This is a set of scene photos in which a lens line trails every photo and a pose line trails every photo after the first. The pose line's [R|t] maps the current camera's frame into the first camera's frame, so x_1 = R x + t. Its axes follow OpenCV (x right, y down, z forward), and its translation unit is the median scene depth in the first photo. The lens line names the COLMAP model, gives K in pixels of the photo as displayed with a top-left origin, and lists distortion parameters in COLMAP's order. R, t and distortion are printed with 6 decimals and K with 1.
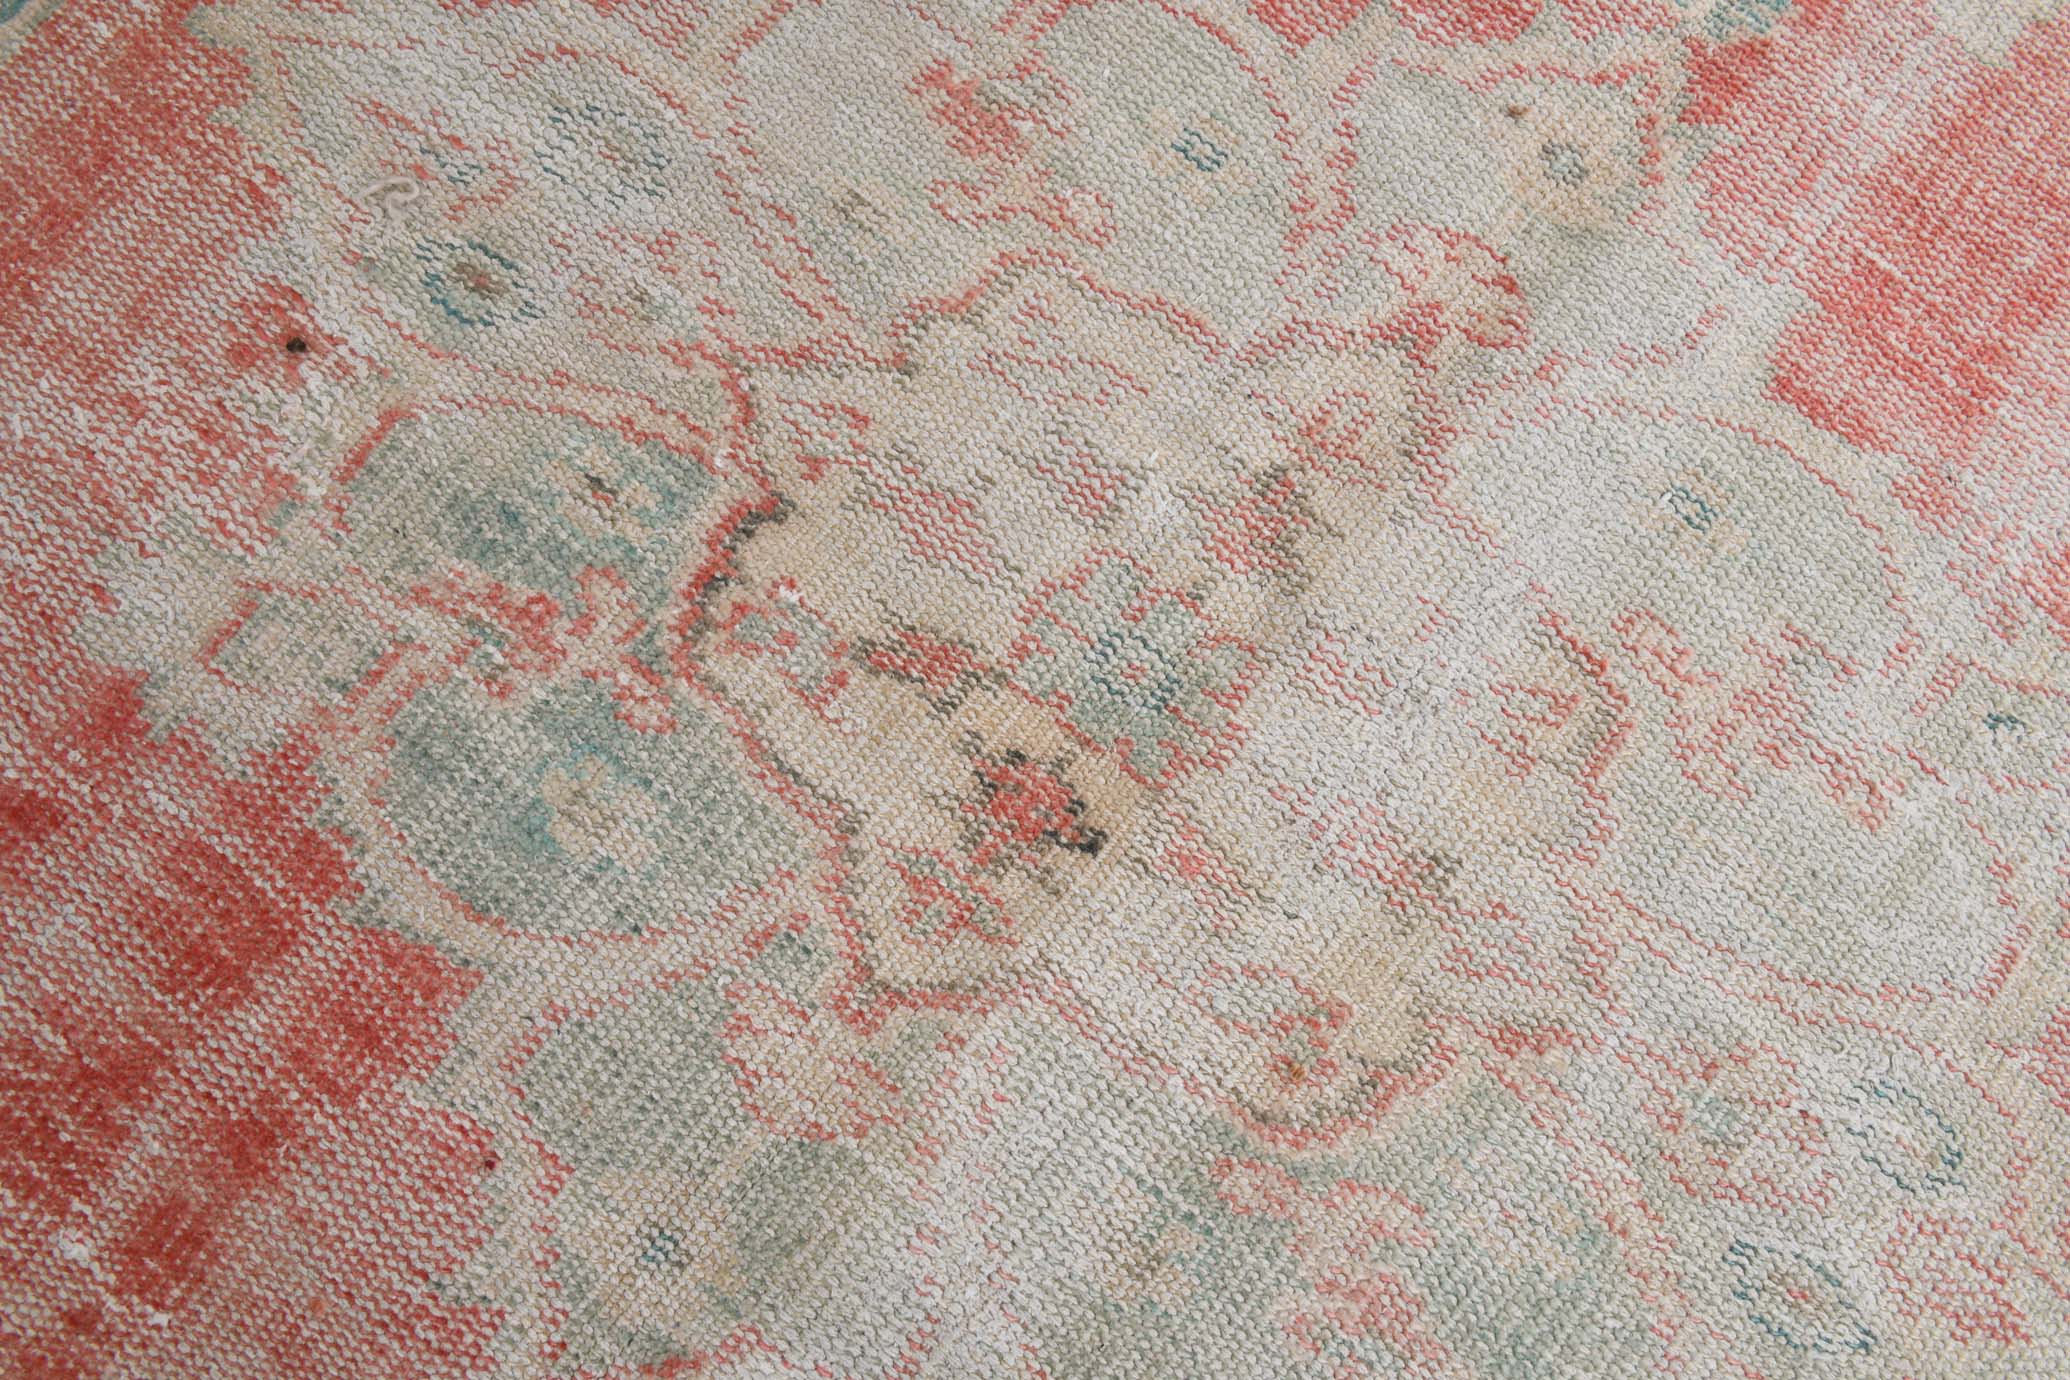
lens RADIAL K [[1465.7, 0, 1041.4], [0, 1465.7, 685.9], [0, 0, 1]] dist [-0.047076, -0.006585]
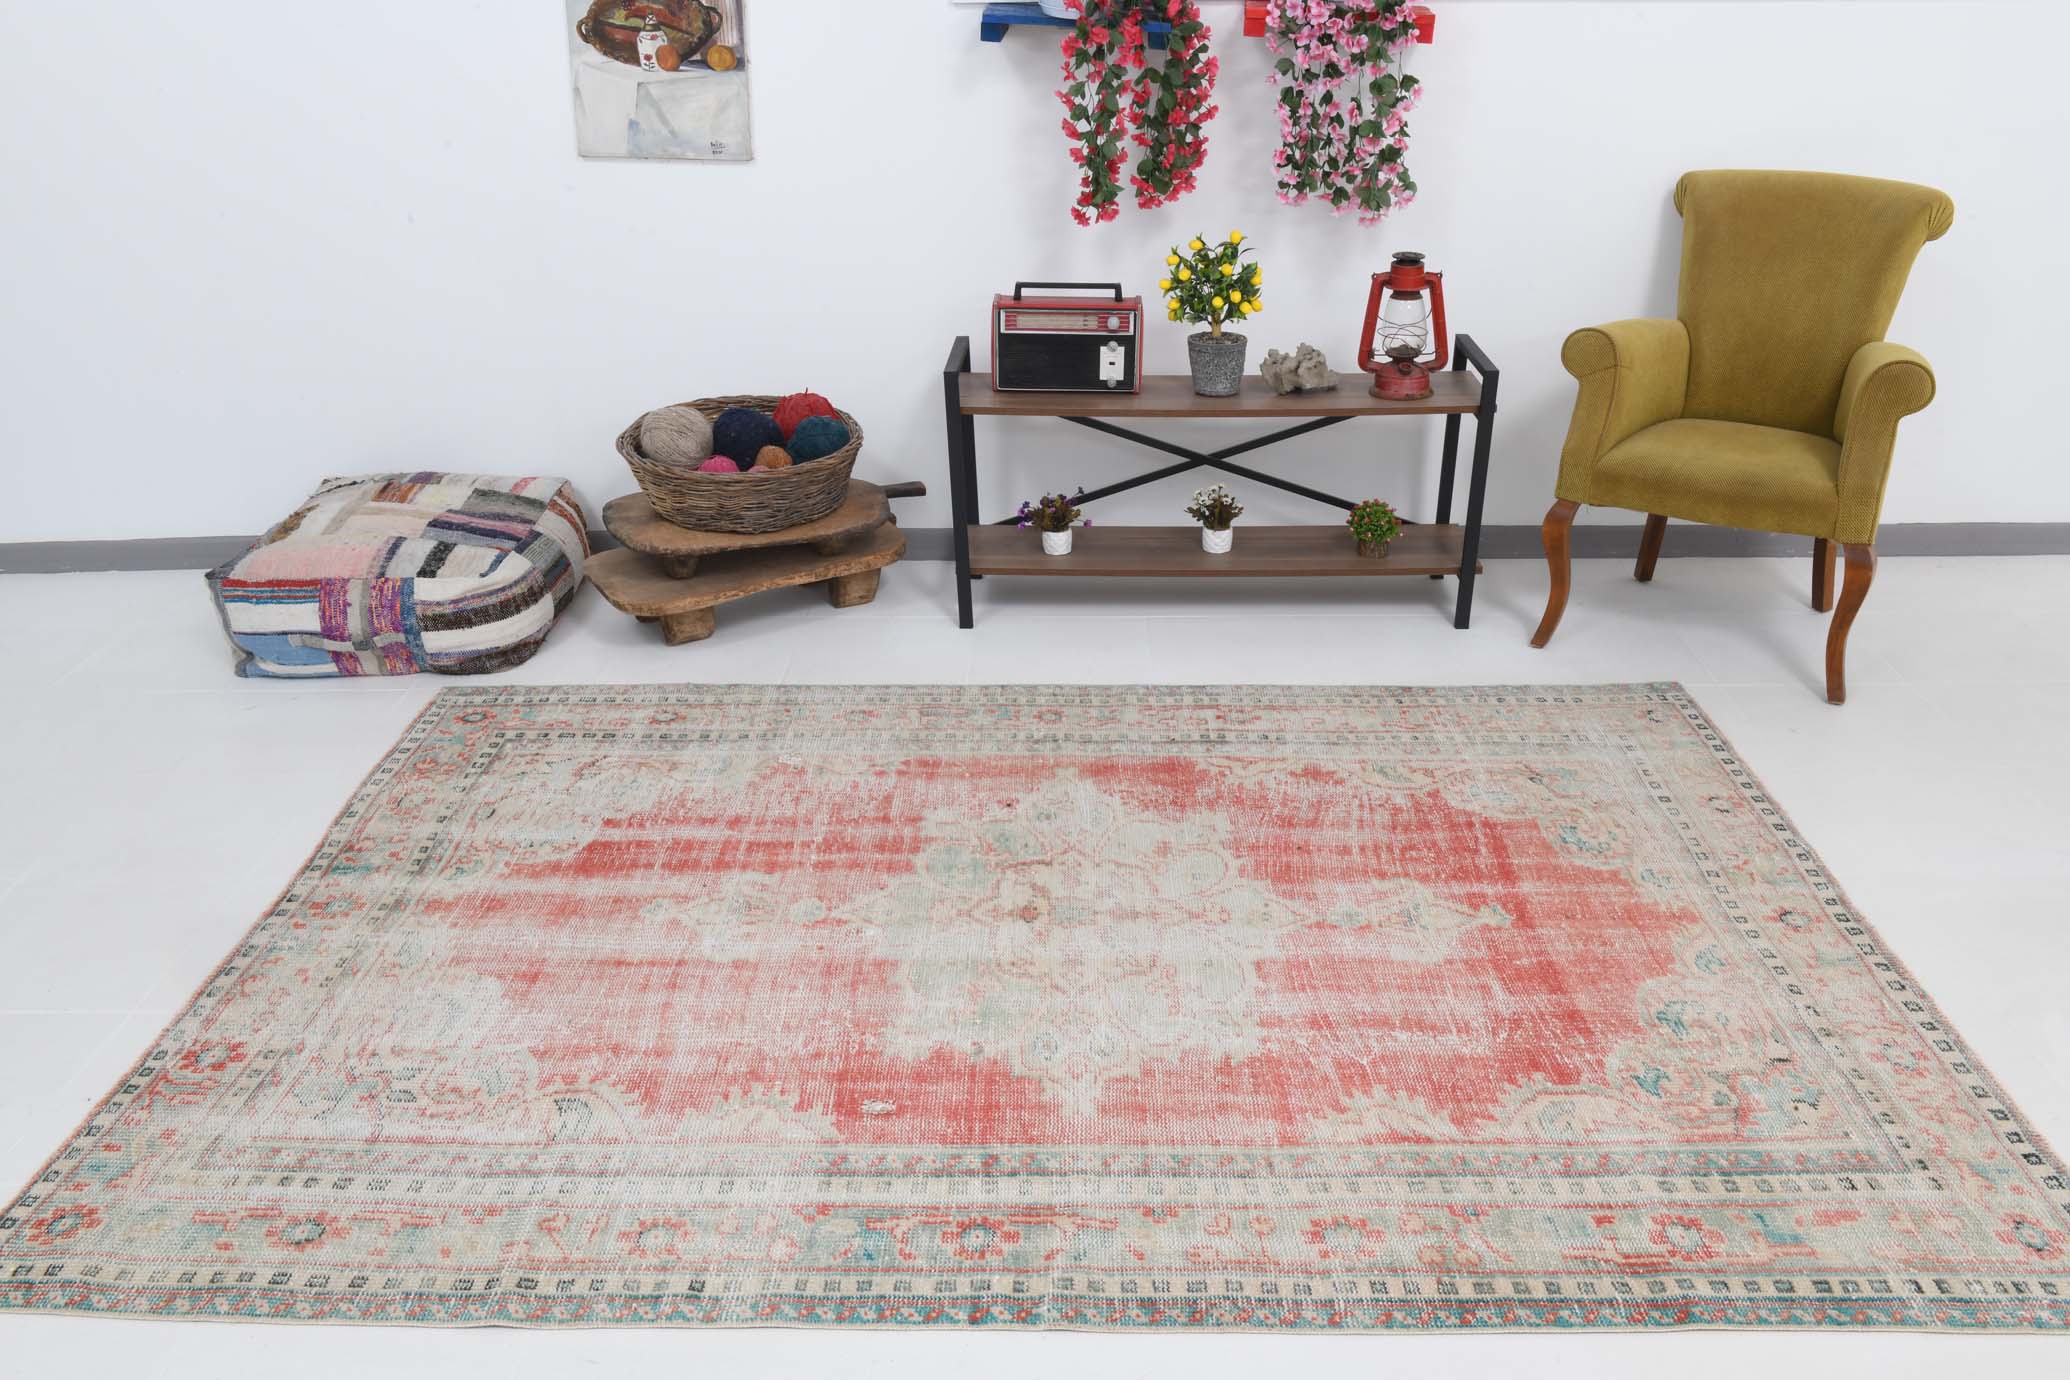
lens RADIAL K [[1738.5, 0, 1035.0], [0, 1738.5, 690.0], [0, 0, 1]] dist [-0.007041, -0.008161]
pose [[0.605096, 0.286171, -0.742943, 3.261406], [-0.776759, 0.416913, -0.472049, 1.995815], [0.174656, 0.862722, 0.474558, -1.710640]]
